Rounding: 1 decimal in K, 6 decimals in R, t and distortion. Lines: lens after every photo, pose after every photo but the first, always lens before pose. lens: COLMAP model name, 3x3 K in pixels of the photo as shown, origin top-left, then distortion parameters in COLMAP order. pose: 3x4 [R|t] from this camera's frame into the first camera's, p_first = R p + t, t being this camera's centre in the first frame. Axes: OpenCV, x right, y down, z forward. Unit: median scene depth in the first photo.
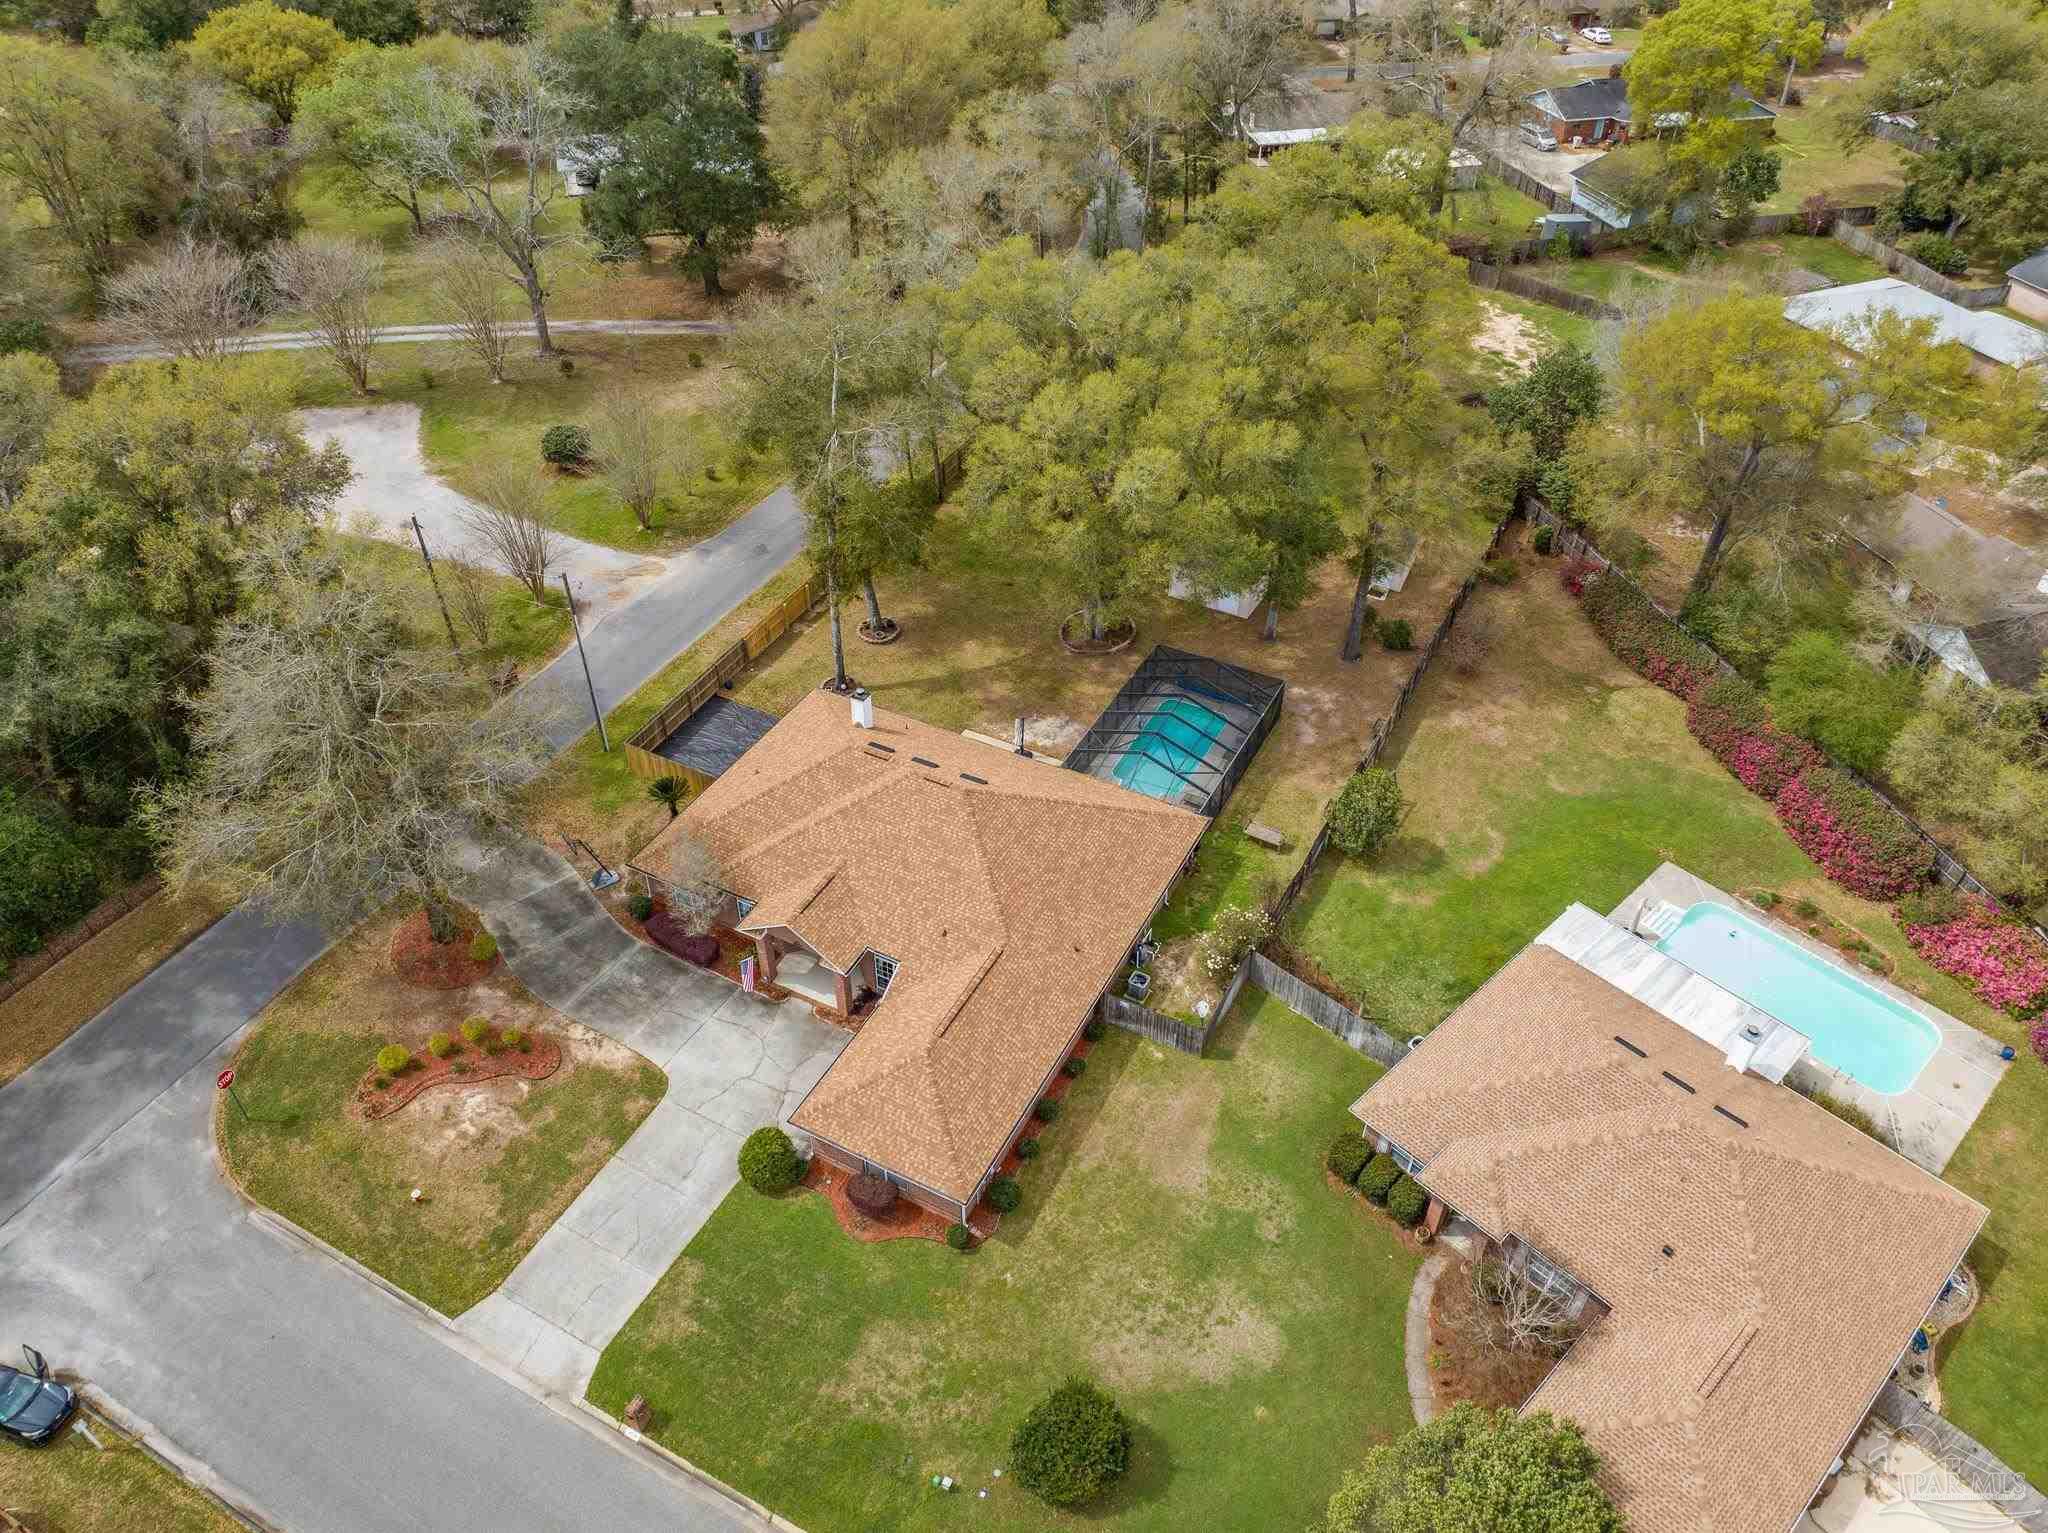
lens RADIAL K [[1440.6, 0, 1026.1], [0, 1440.6, 757.7], [0, 0, 1]] dist [-0.048207, 0.011115]
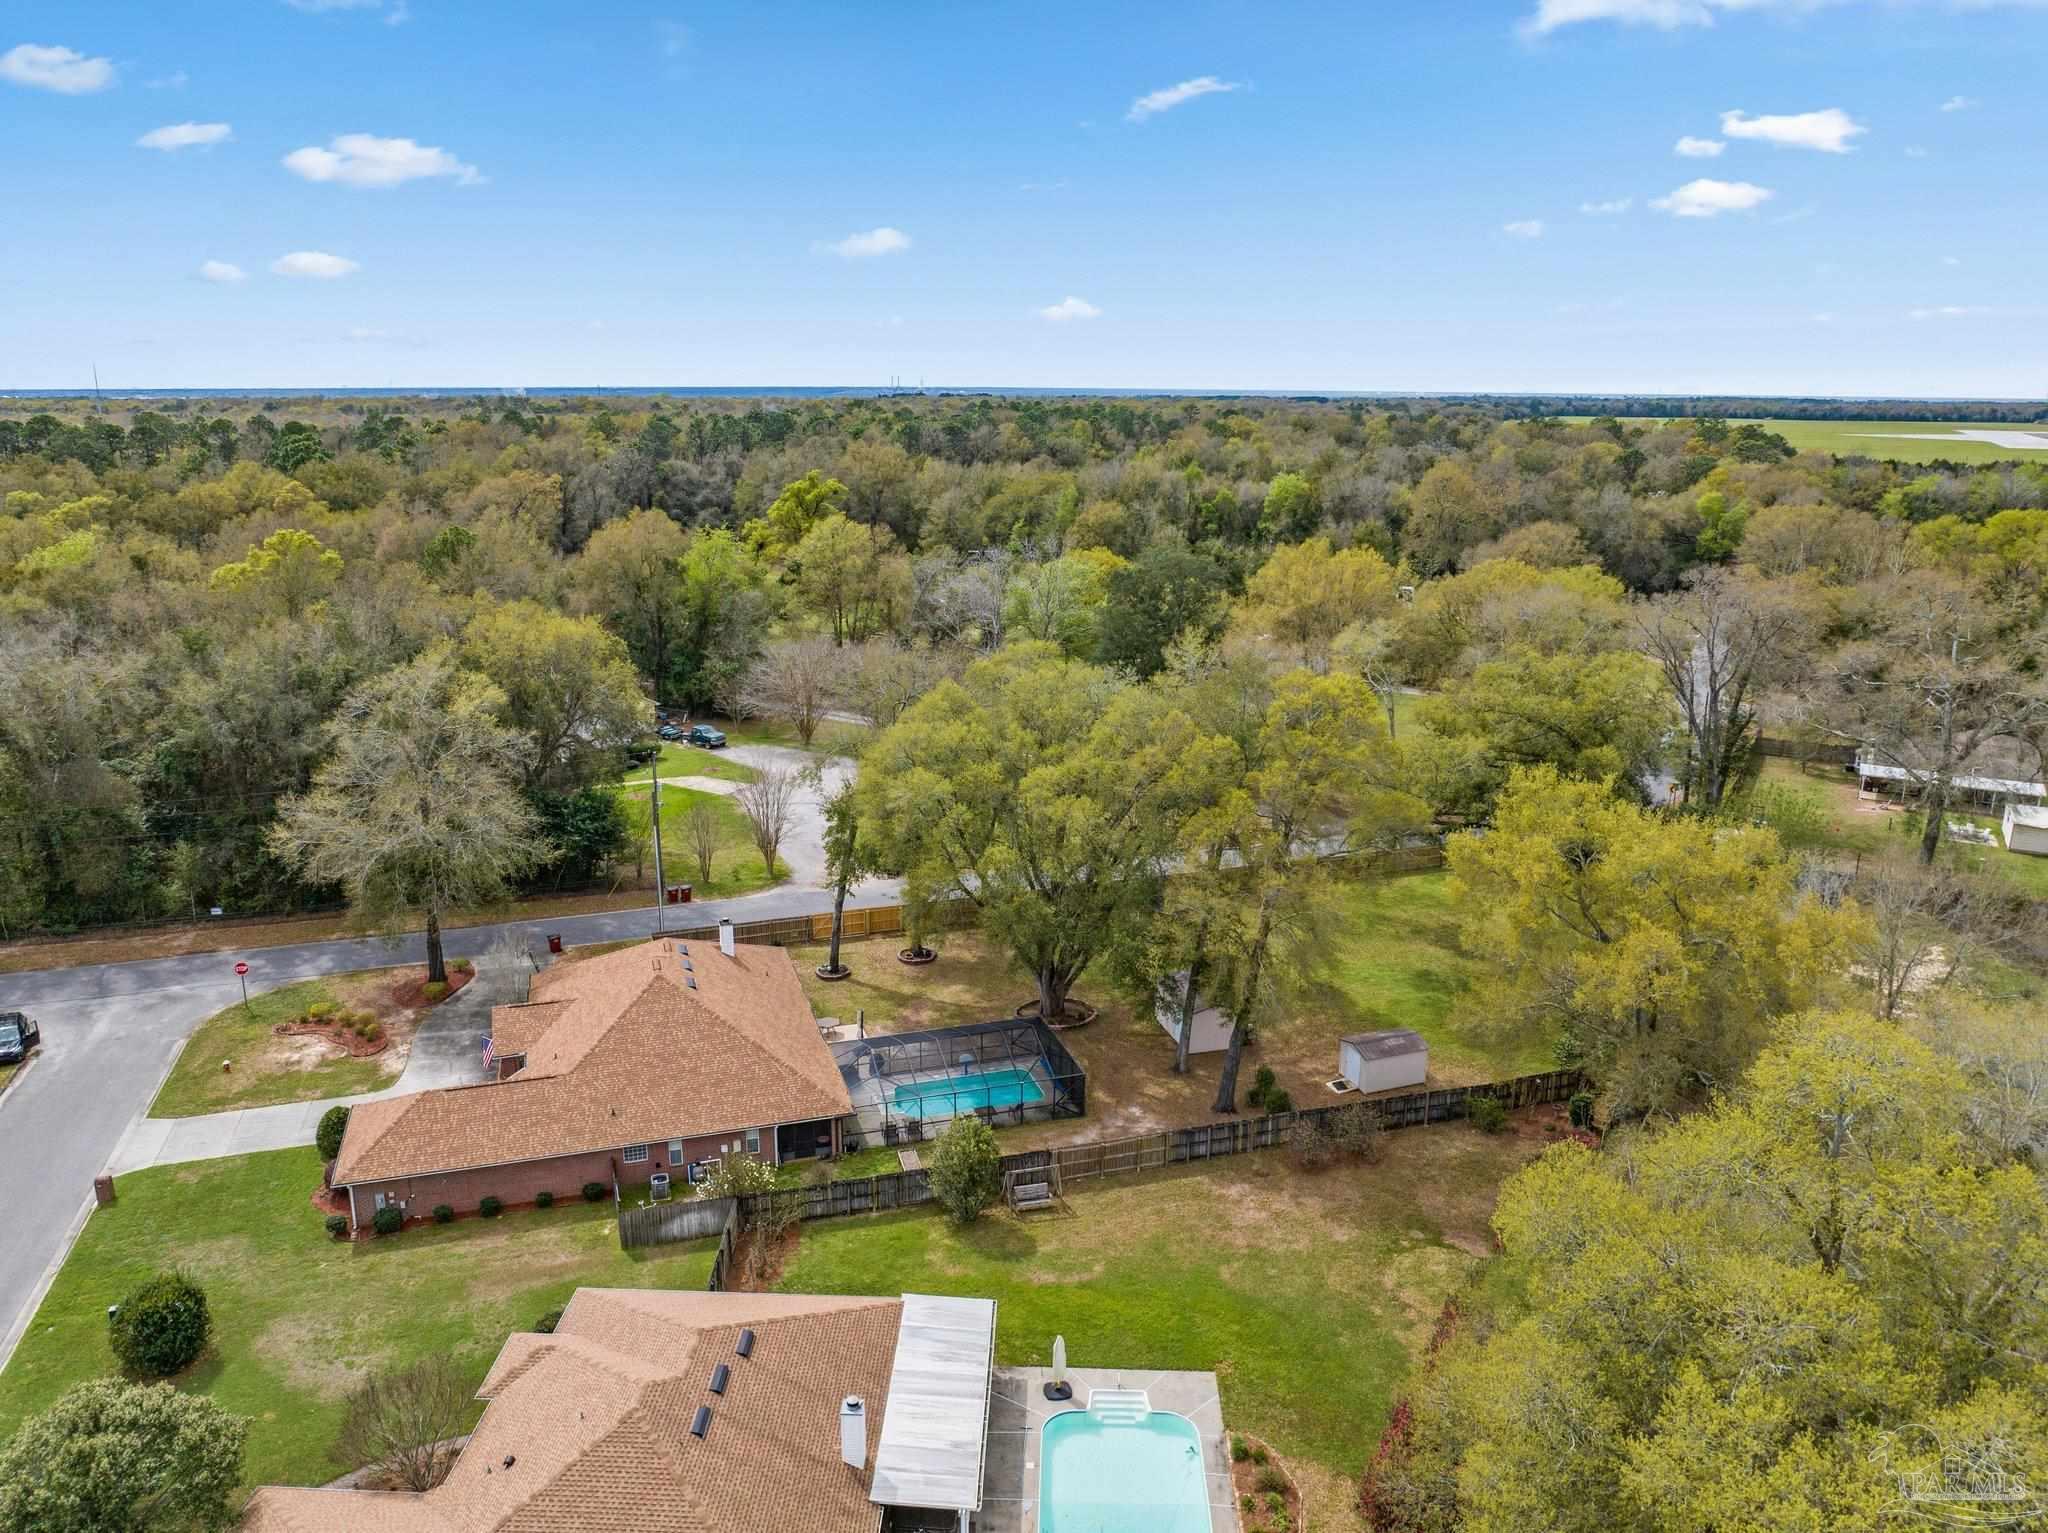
lens RADIAL K [[1440.6, 0, 1026.1], [0, 1440.6, 757.7], [0, 0, 1]] dist [-0.048207, 0.011115]
pose [[0.706096, 0.175429, -0.686042, 0.948106], [-0.448112, 0.860858, -0.241079, 0.017459], [0.548292, 0.477649, 0.686460, 0.254706]]
